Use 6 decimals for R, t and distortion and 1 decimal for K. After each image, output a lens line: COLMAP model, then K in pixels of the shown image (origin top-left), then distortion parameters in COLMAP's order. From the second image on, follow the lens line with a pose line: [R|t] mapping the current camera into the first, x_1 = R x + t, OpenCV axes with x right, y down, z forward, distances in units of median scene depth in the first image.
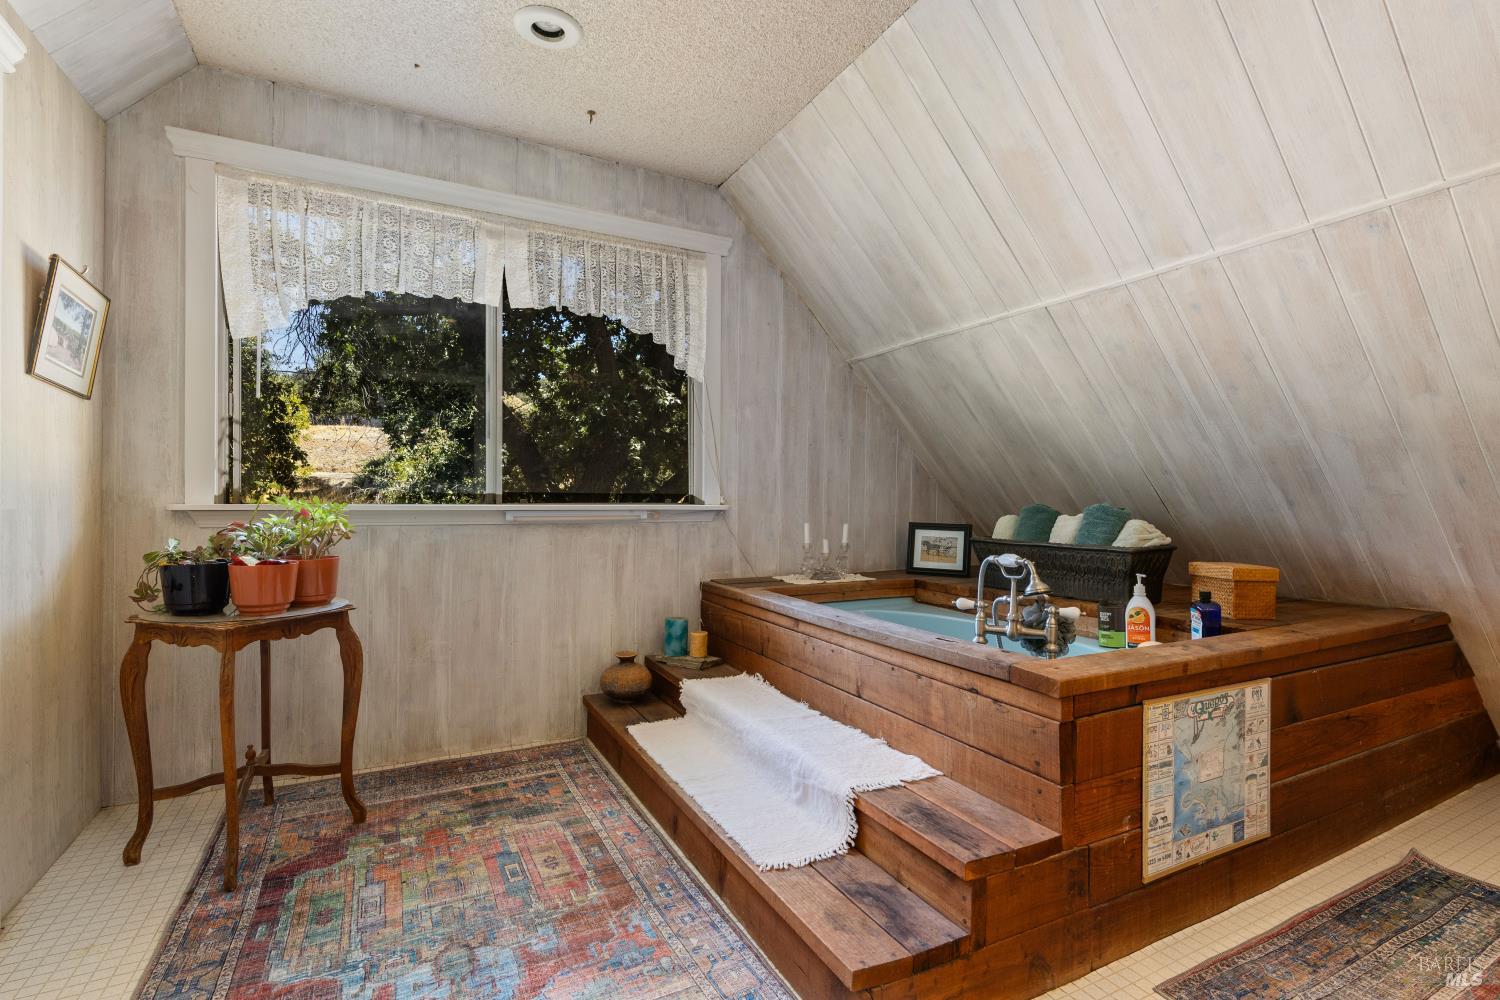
lens RADIAL K [[702.8, 0, 747.7], [0, 702.8, 511.4], [0, 0, 1]] dist [-0.003676, -0.000530]
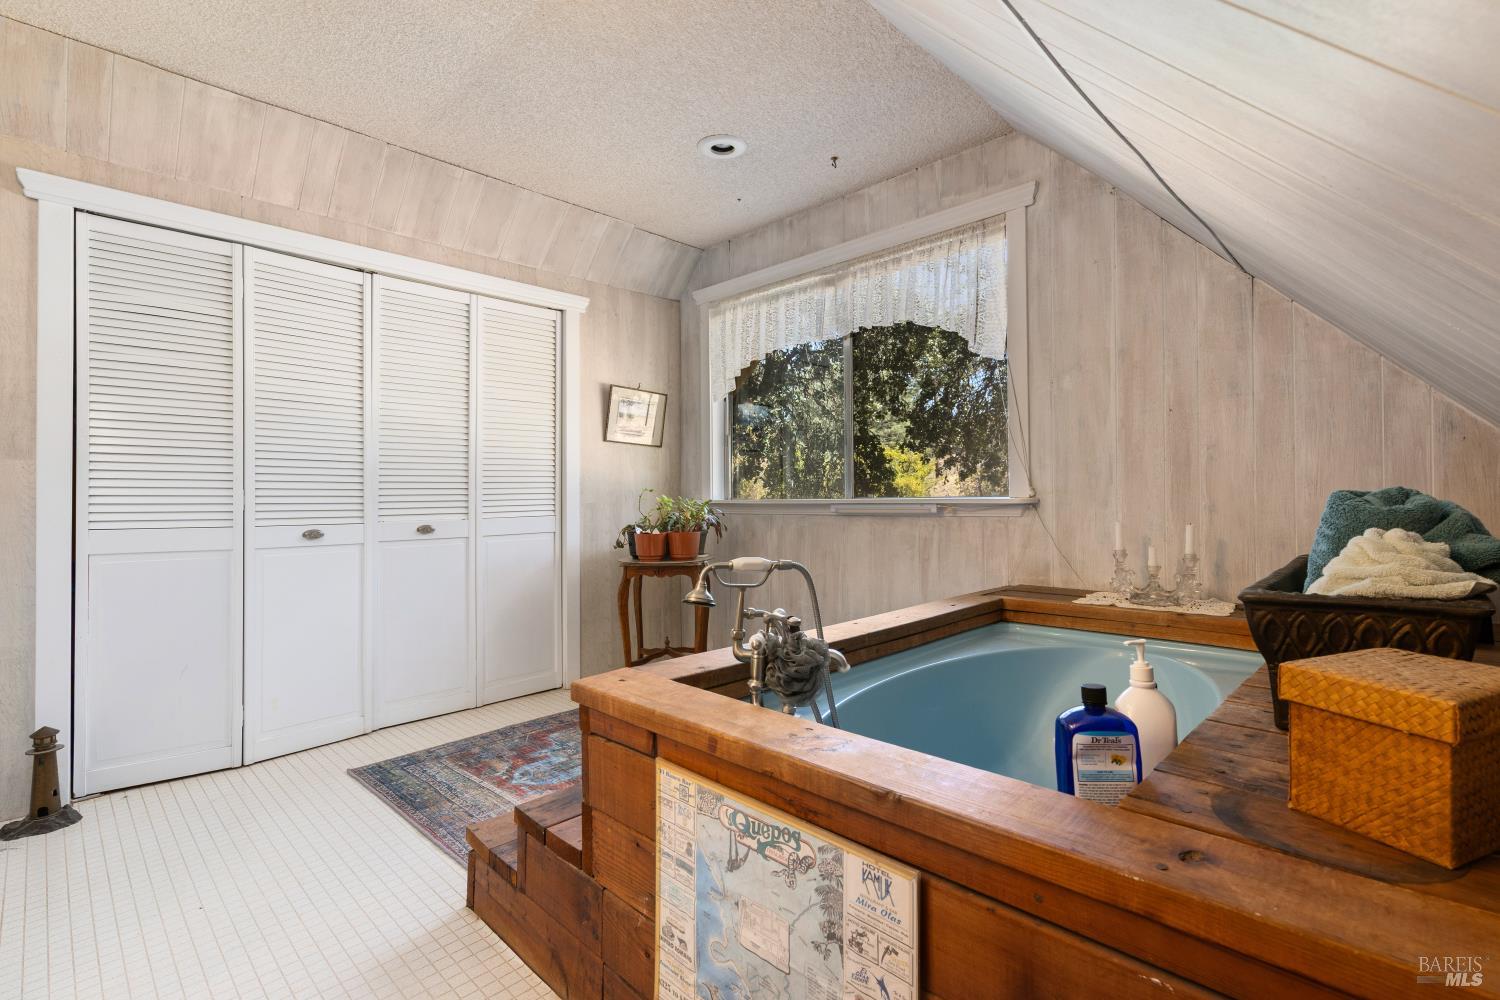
lens RADIAL K [[681.1, 0, 746.8], [0, 681.1, 488.8], [0, 0, 1]] dist [-0.000776, 0.001155]
pose [[0.313237, -0.018090, -0.949503, 0.681136], [-0.002113, 0.999803, -0.019746, -0.003086], [0.949672, 0.008191, 0.313137, 0.450075]]
